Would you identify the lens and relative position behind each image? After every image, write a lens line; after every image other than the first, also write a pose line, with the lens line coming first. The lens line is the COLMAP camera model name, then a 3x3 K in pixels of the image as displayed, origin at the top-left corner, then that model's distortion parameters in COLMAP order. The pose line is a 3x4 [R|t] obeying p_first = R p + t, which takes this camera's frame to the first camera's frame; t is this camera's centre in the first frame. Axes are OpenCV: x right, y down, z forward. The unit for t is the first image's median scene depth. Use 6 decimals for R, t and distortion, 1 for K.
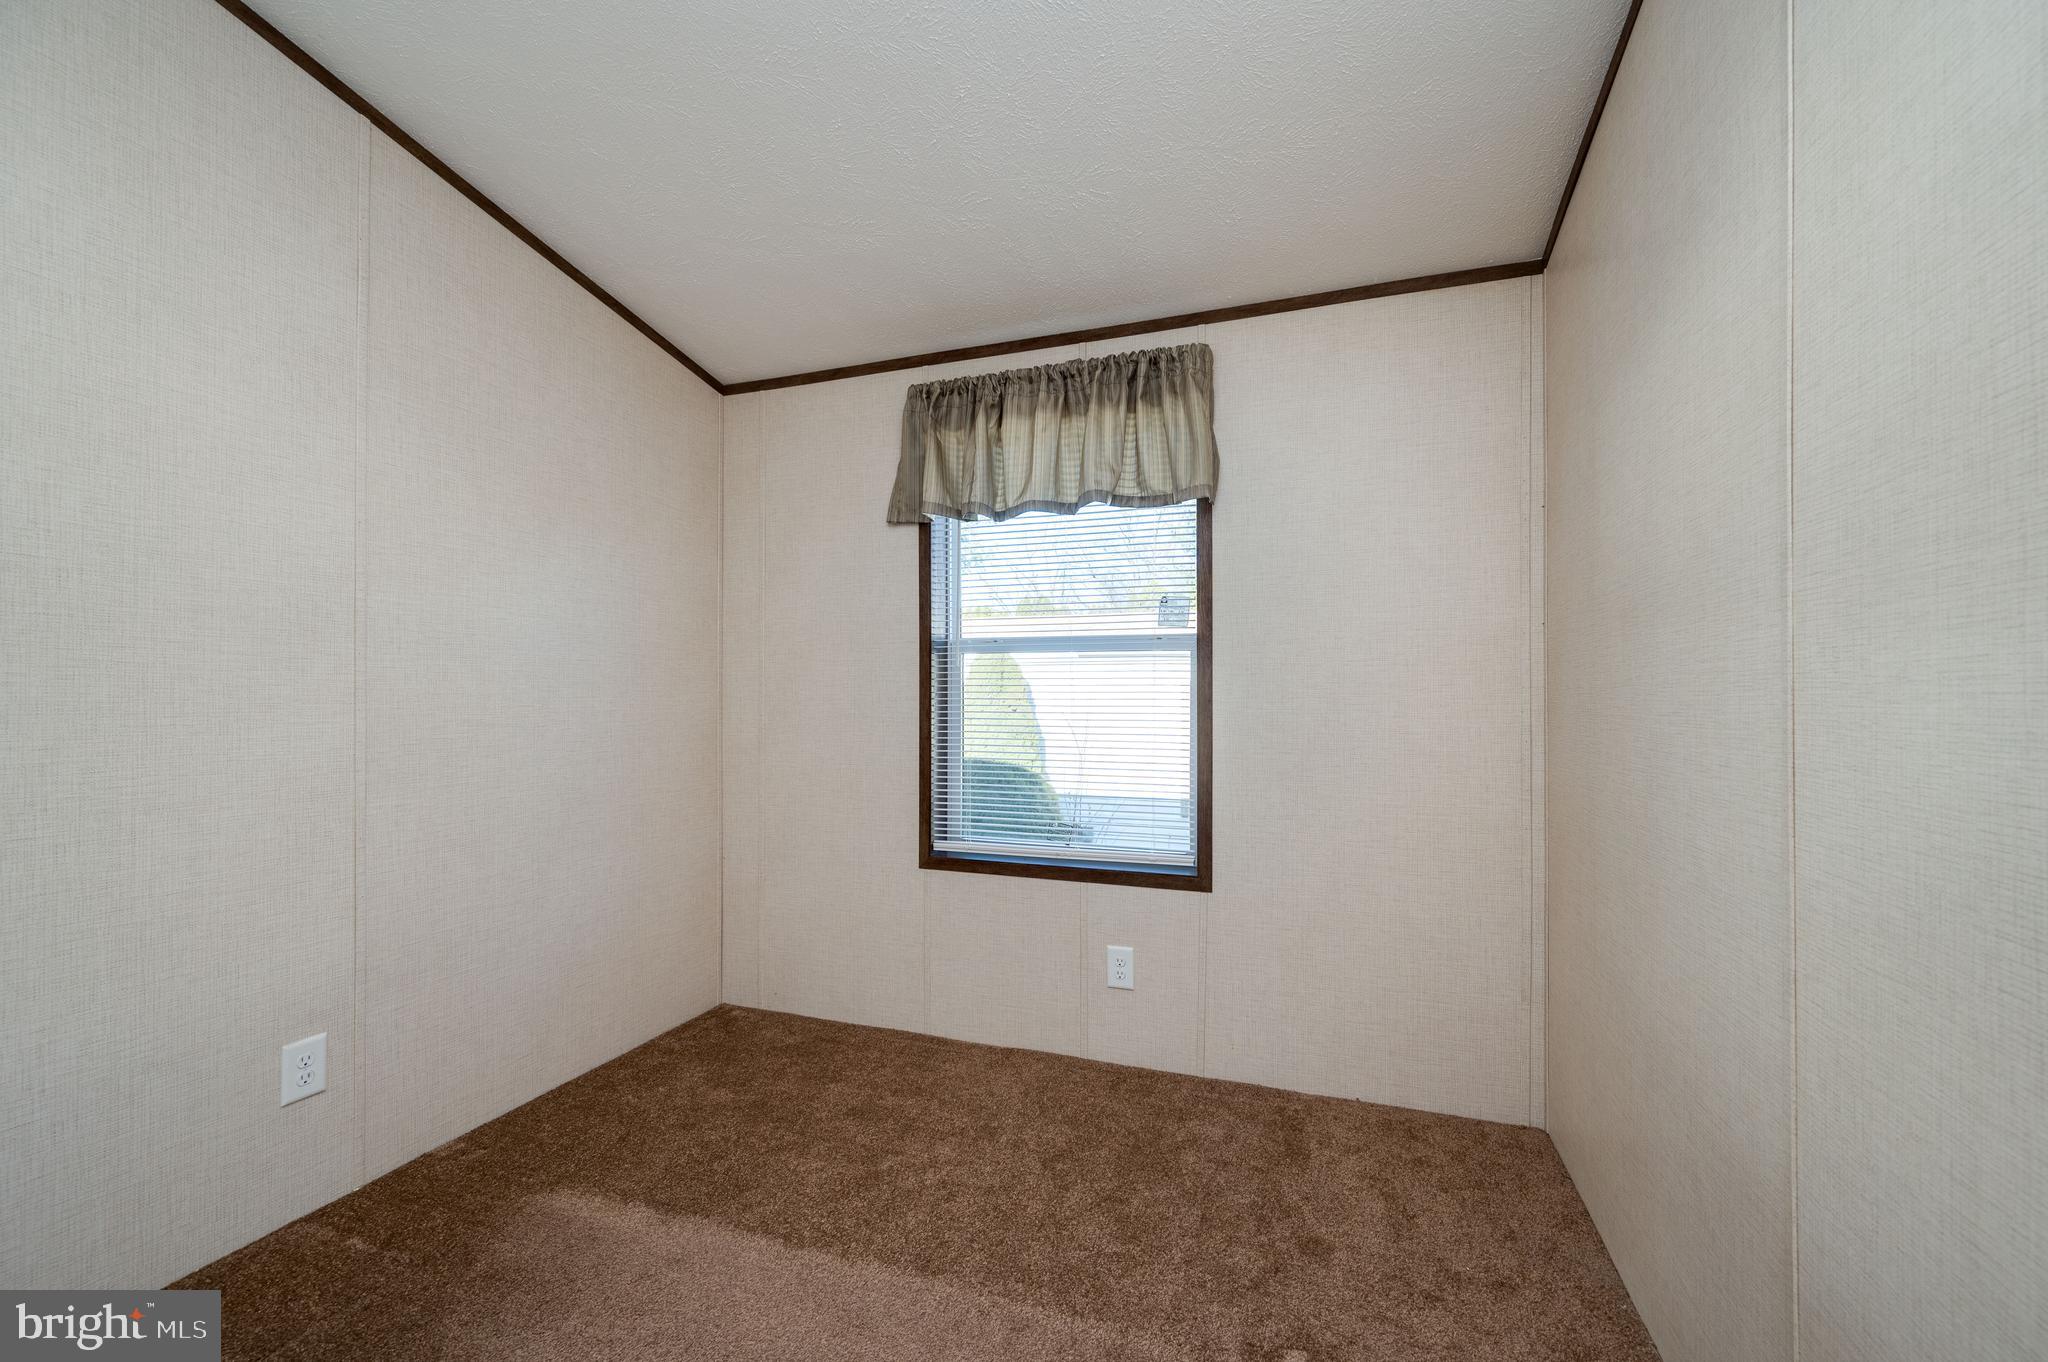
lens RADIAL K [[831.1, 0, 1029.9], [0, 831.1, 687.7], [0, 0, 1]] dist [-0.000396, -0.000083]
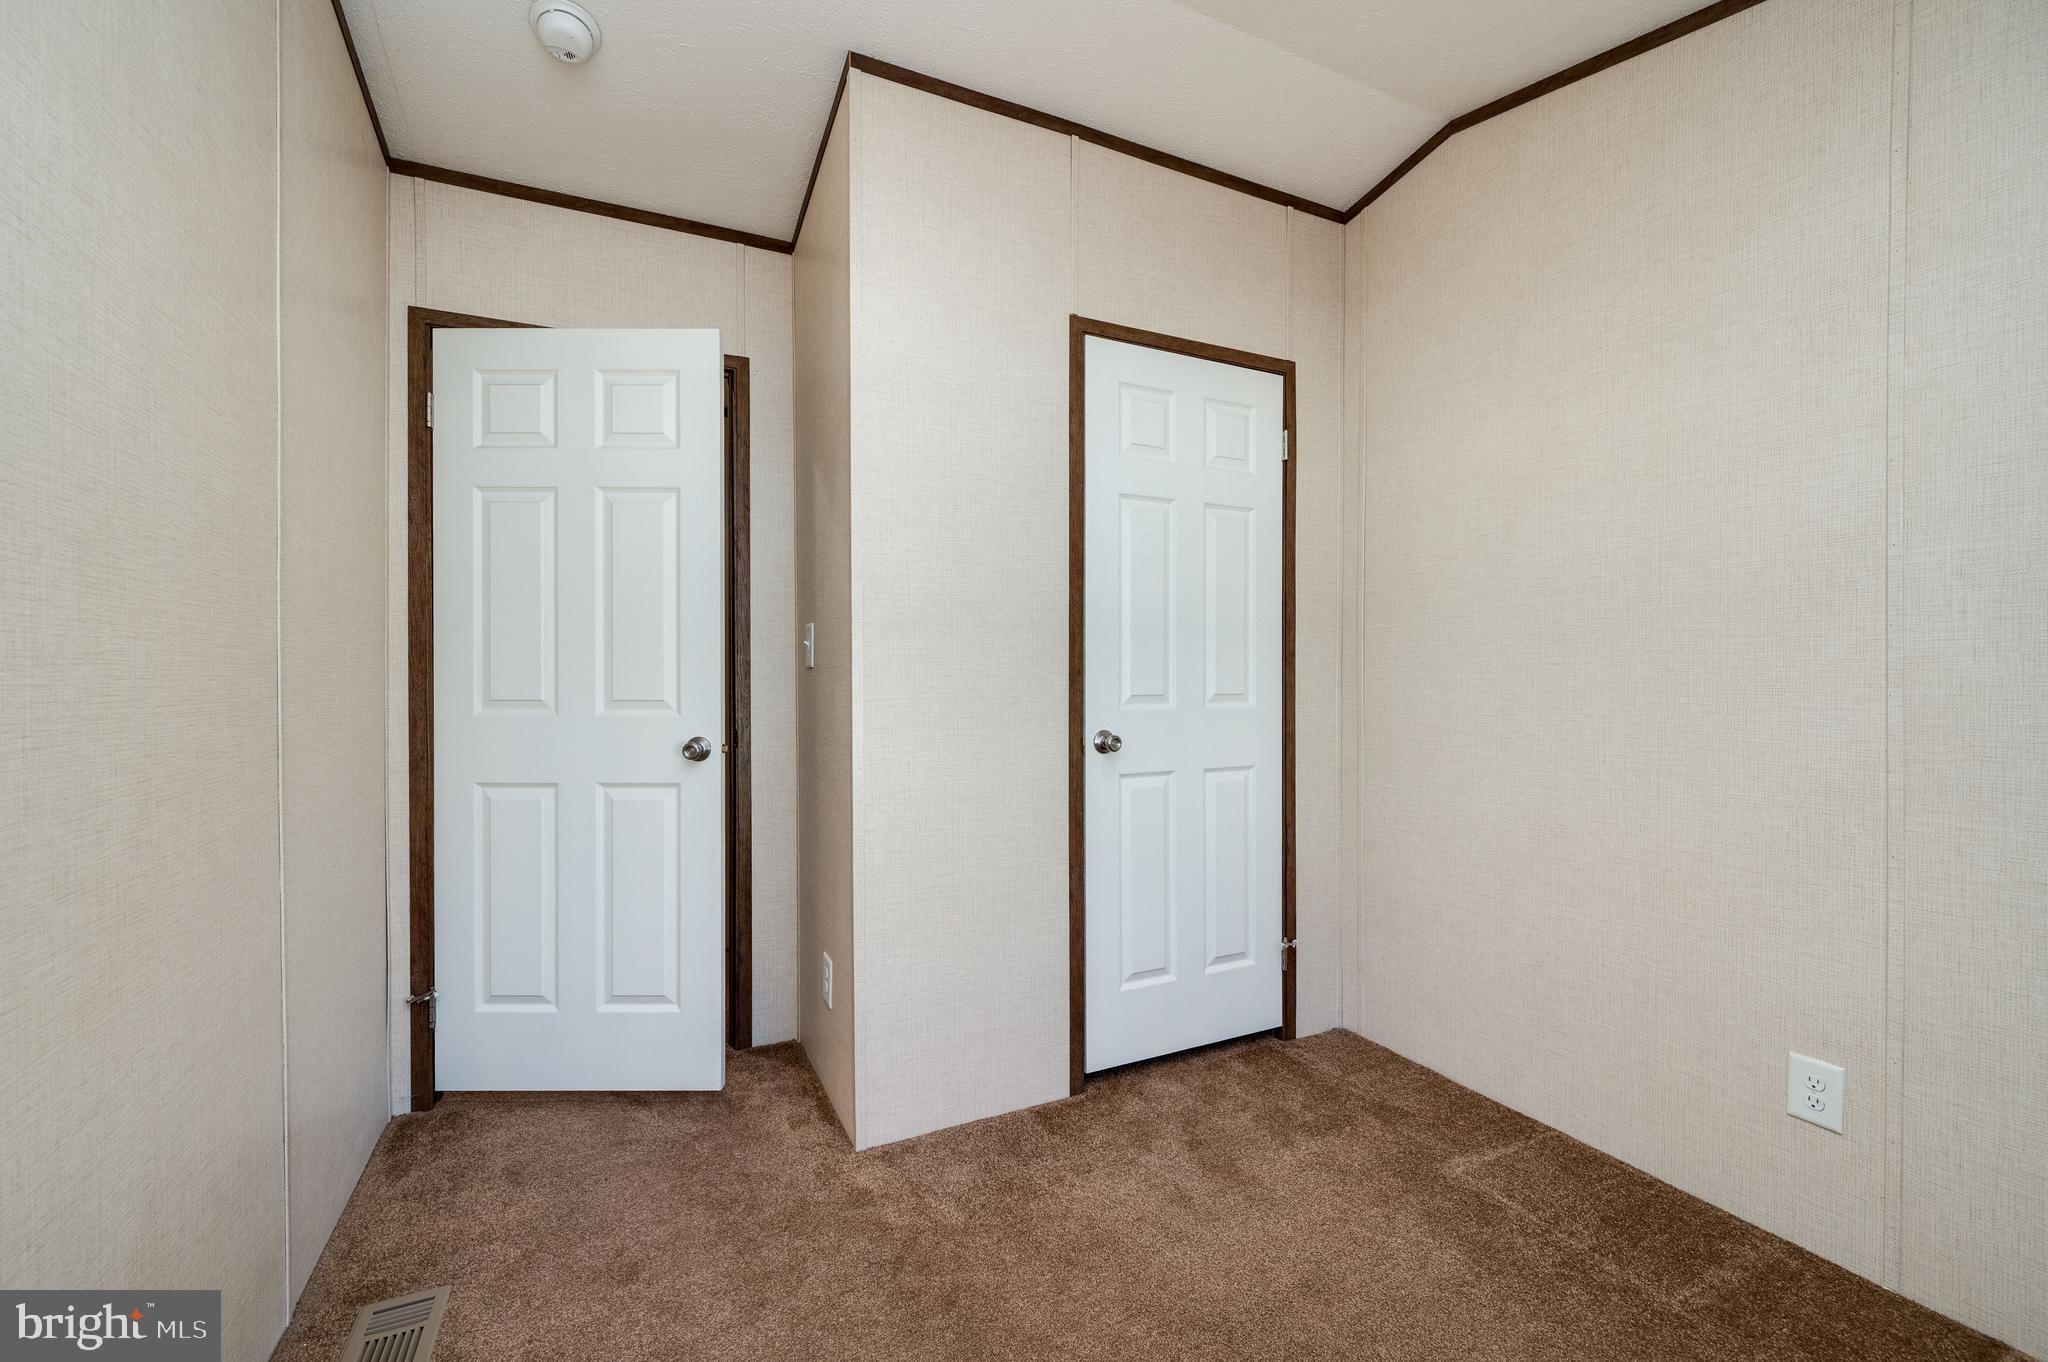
lens RADIAL K [[831.1, 0, 1029.9], [0, 831.1, 687.7], [0, 0, 1]] dist [-0.000396, -0.000083]
pose [[-0.695078, 0.008788, -0.718881, 0.363178], [0.007246, 0.999960, 0.005219, 0.009377], [0.718898, -0.001581, -0.695114, 1.011648]]
